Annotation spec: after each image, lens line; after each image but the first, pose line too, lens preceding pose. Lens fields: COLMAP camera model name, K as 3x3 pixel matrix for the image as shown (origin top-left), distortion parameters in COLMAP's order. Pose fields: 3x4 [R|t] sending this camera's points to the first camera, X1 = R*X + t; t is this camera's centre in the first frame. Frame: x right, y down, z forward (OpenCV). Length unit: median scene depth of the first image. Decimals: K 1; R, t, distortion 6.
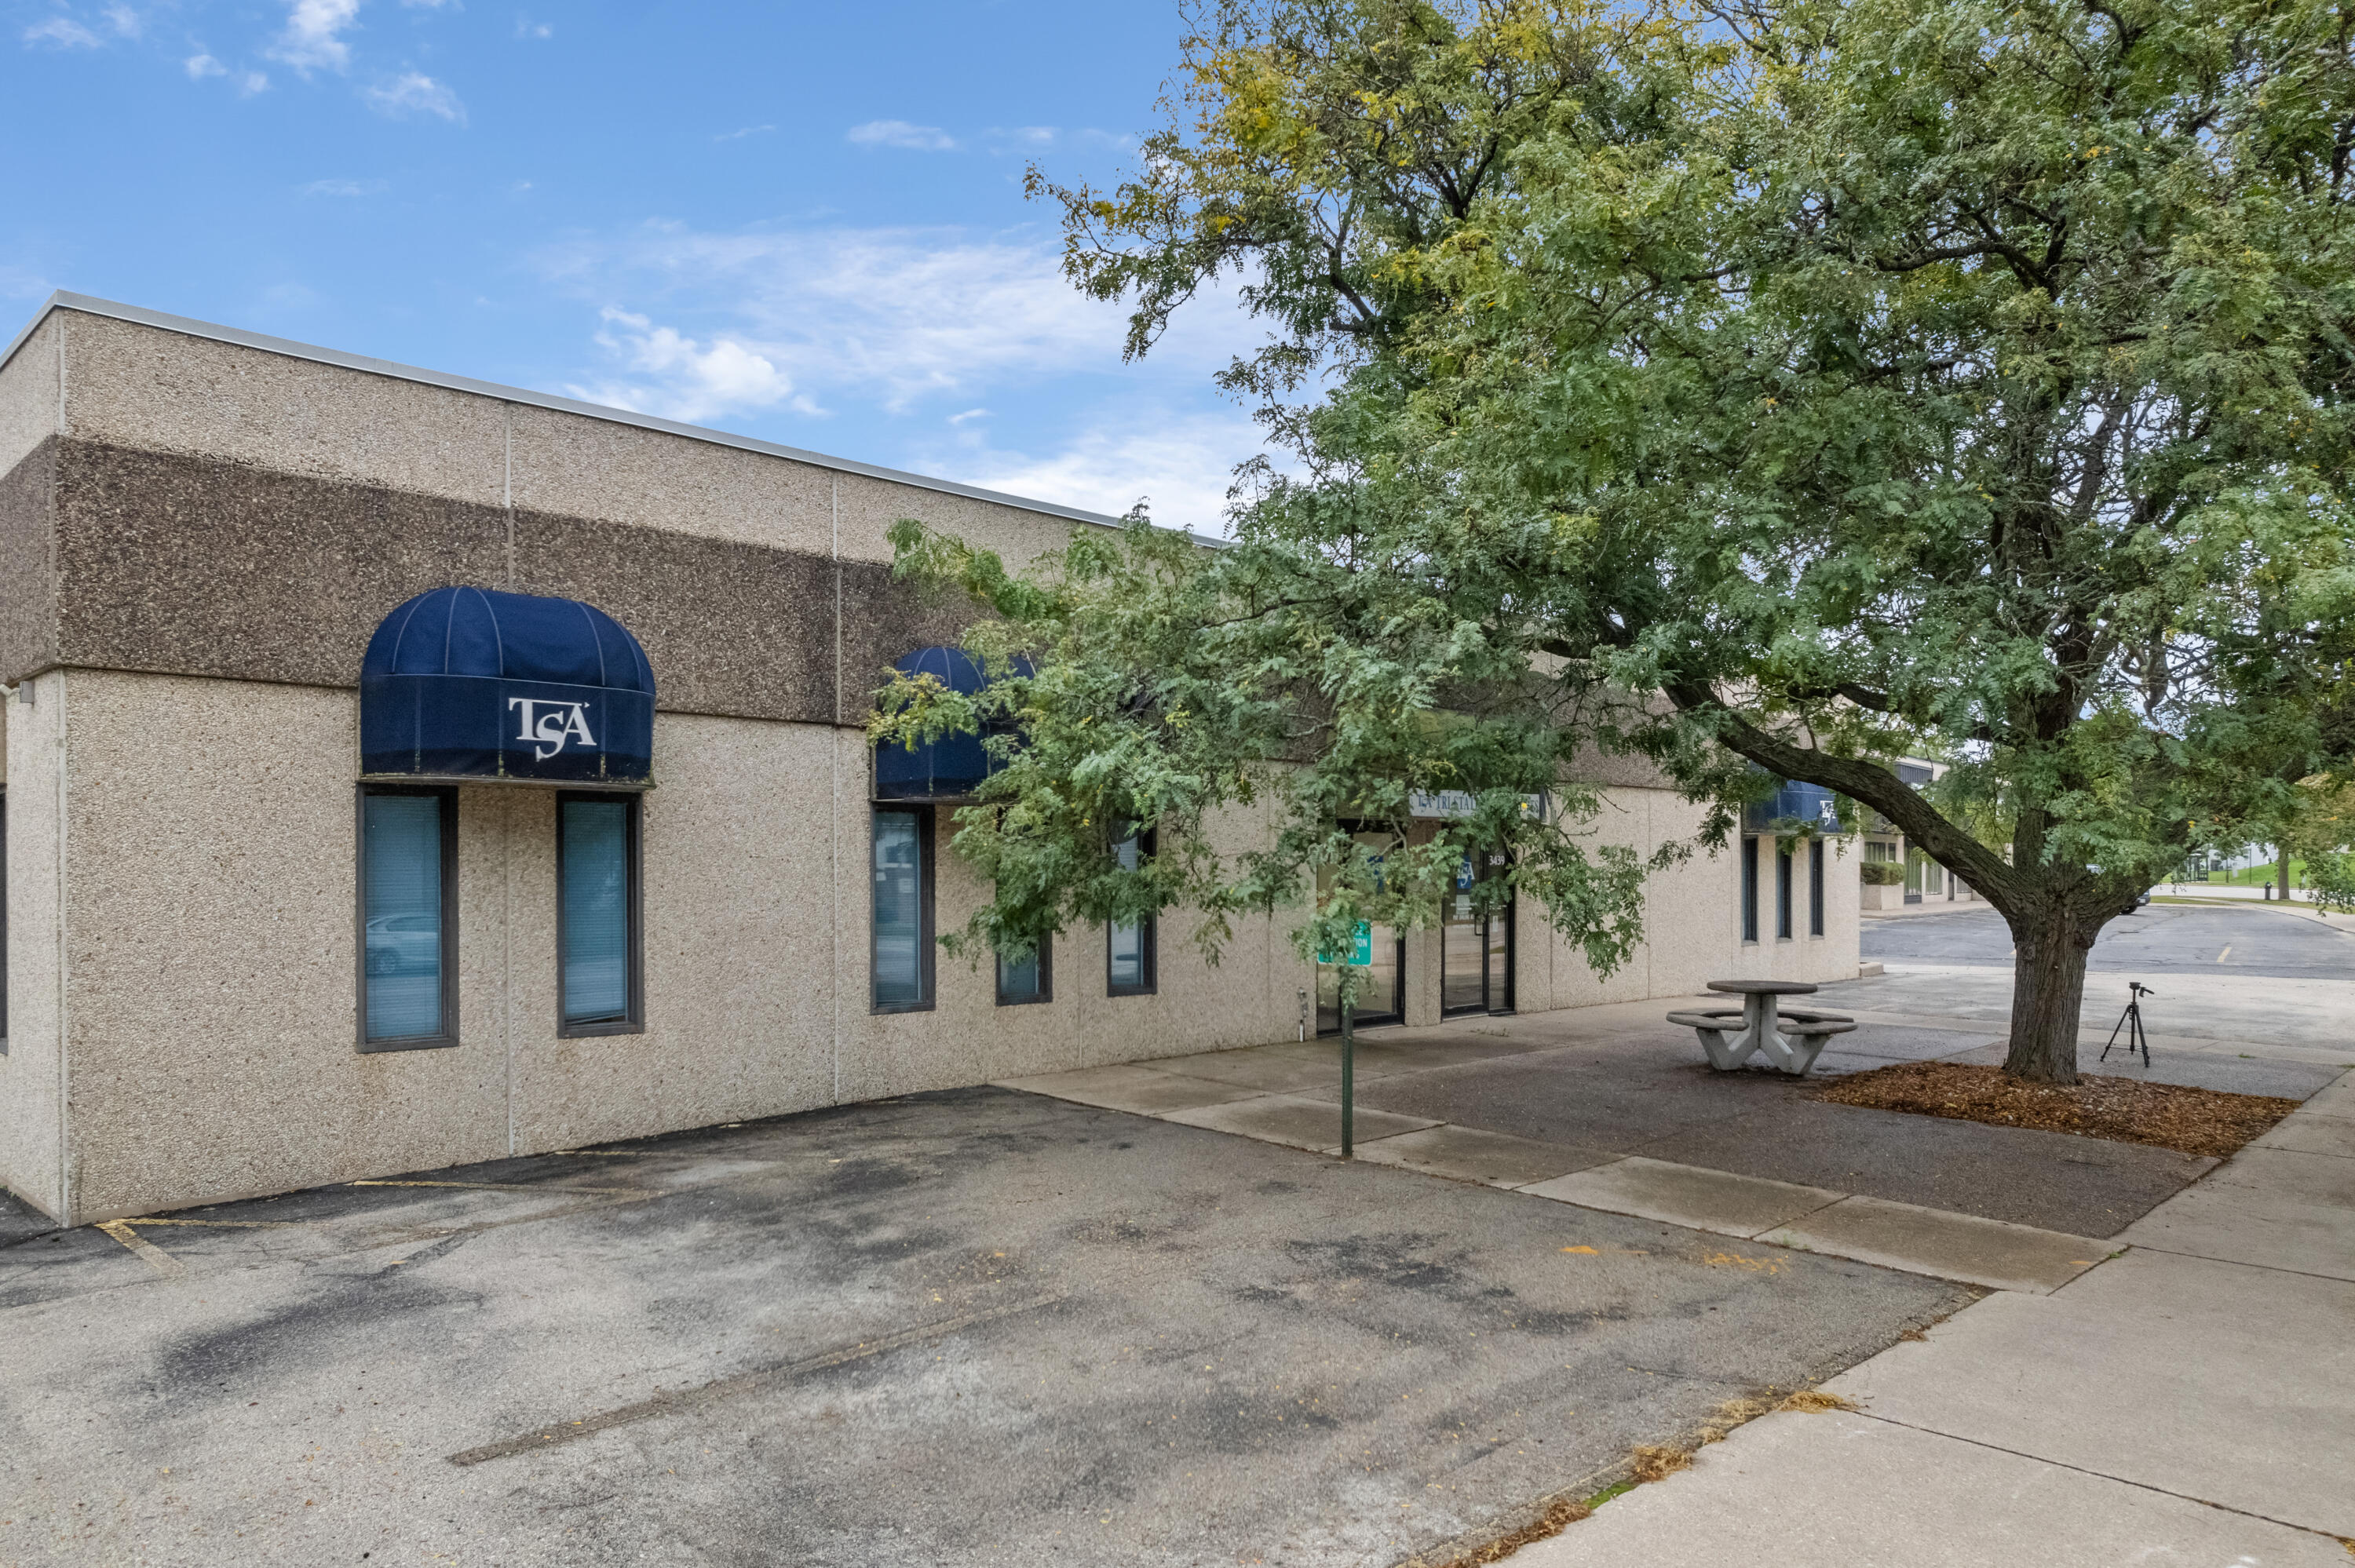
lens RADIAL K [[1500.3, 0, 1182.4], [0, 1500.3, 790.1], [0, 0, 1]] dist [-0.068454, 0.061933]
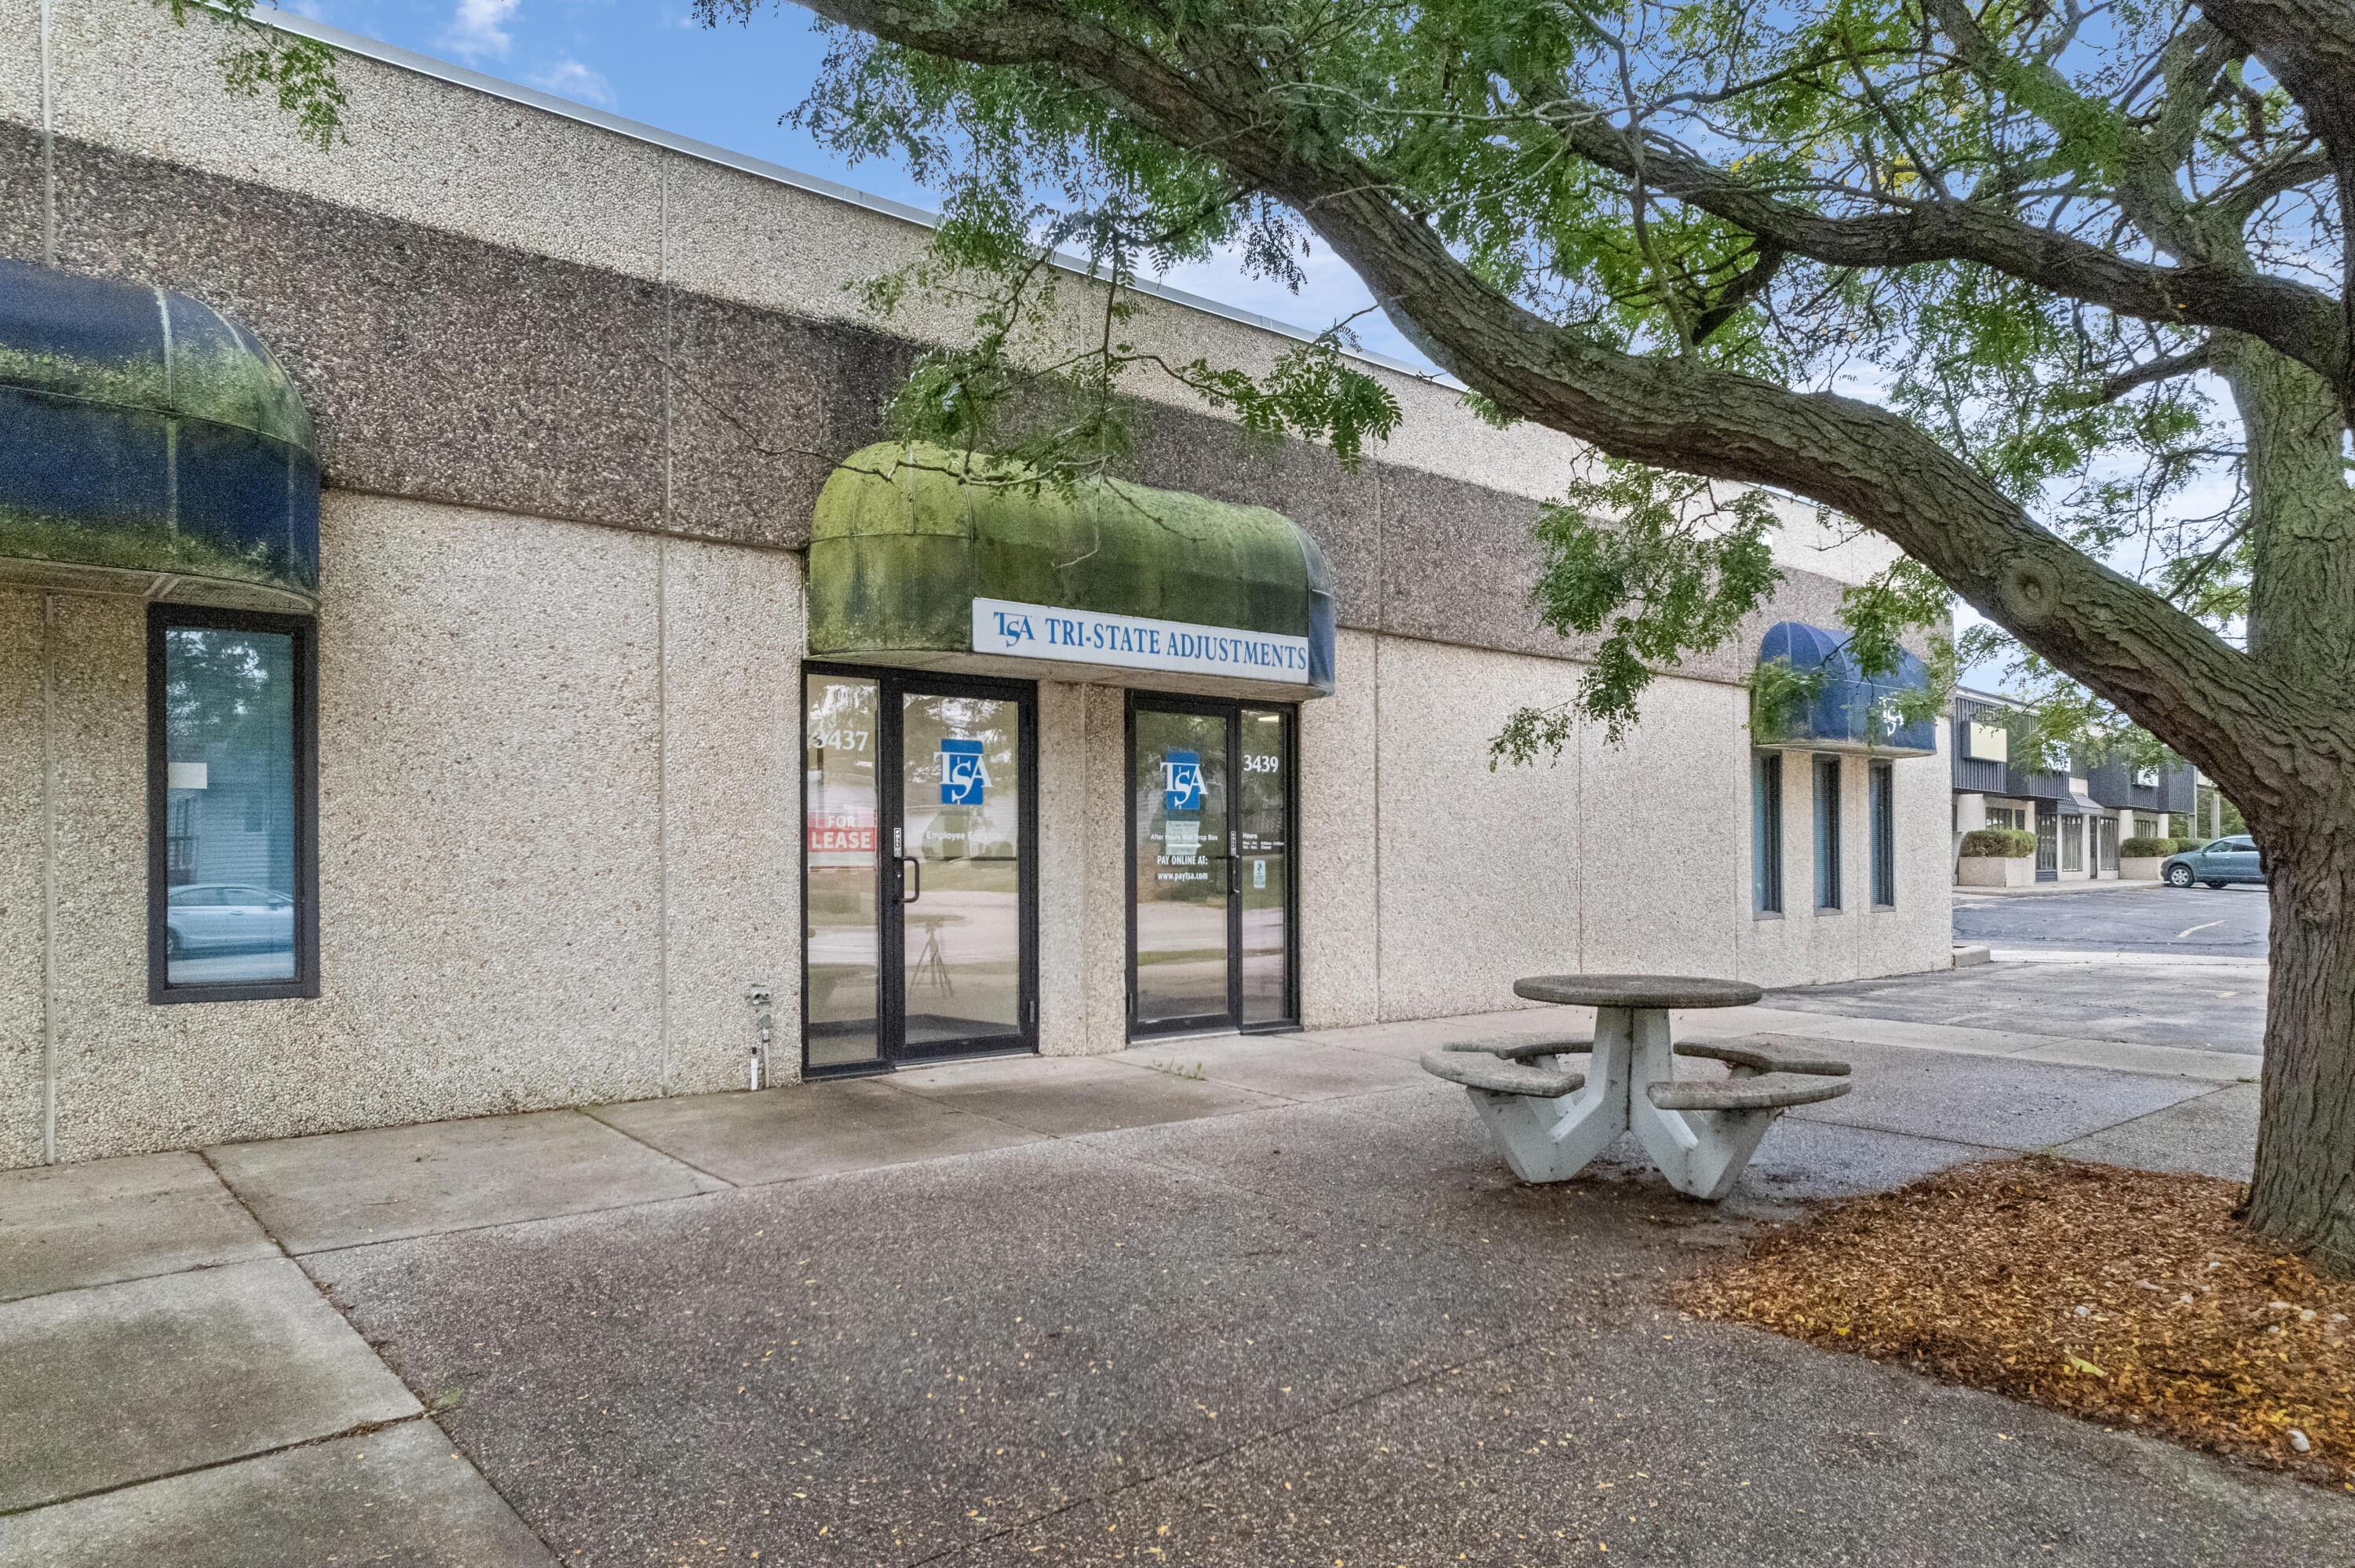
lens RADIAL K [[1500.3, 0, 1182.4], [0, 1500.3, 790.1], [0, 0, 1]] dist [-0.068454, 0.061933]
pose [[0.997207, -0.009109, -0.074124, 0.259139], [0.009550, 0.999939, 0.005609, 0.062685], [0.074068, -0.006301, 0.997233, 0.494727]]
